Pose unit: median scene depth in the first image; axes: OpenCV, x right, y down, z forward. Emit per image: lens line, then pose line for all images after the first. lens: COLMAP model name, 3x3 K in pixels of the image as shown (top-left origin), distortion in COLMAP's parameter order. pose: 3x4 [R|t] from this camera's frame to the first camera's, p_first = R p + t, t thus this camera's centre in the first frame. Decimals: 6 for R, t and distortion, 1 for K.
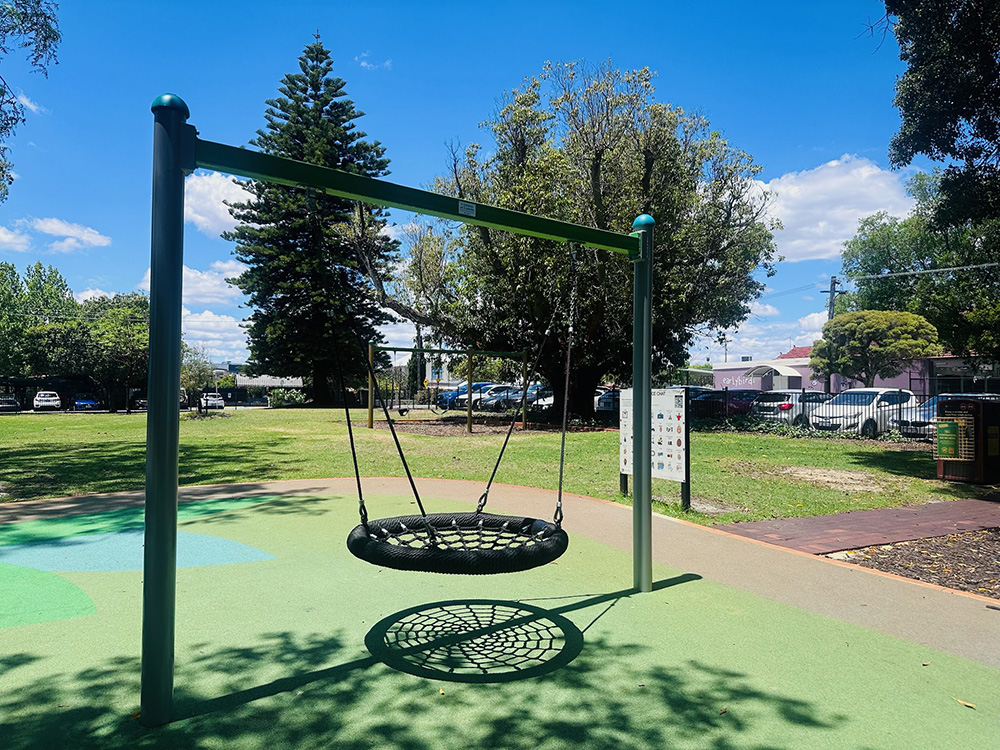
lens RADIAL K [[716.8, 0, 497.9], [0, 716.8, 379.3], [0, 0, 1]] dist [-0.000926, -0.008243]
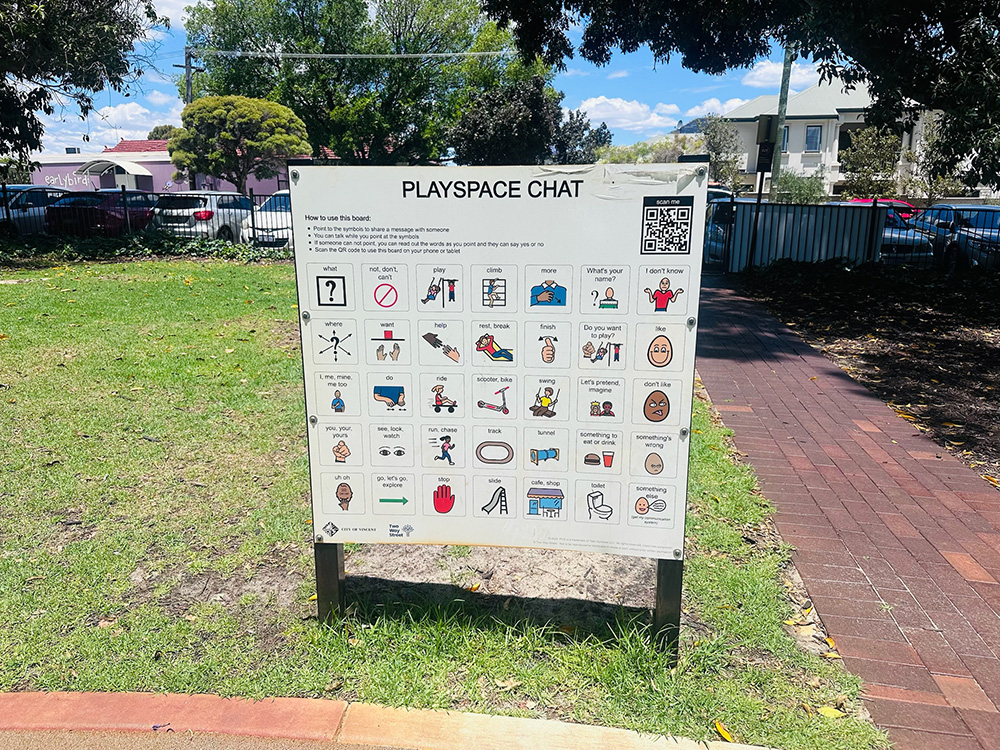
lens RADIAL K [[716.8, 0, 500.2], [0, 716.8, 378.9], [0, 0, 1]] dist [-0.000926, -0.008243]
pose [[0.625996, -0.189268, 0.756510, 0.015774], [-0.018083, 0.966316, 0.256721, 0.007156], [-0.779617, -0.174386, 0.601488, 0.308183]]
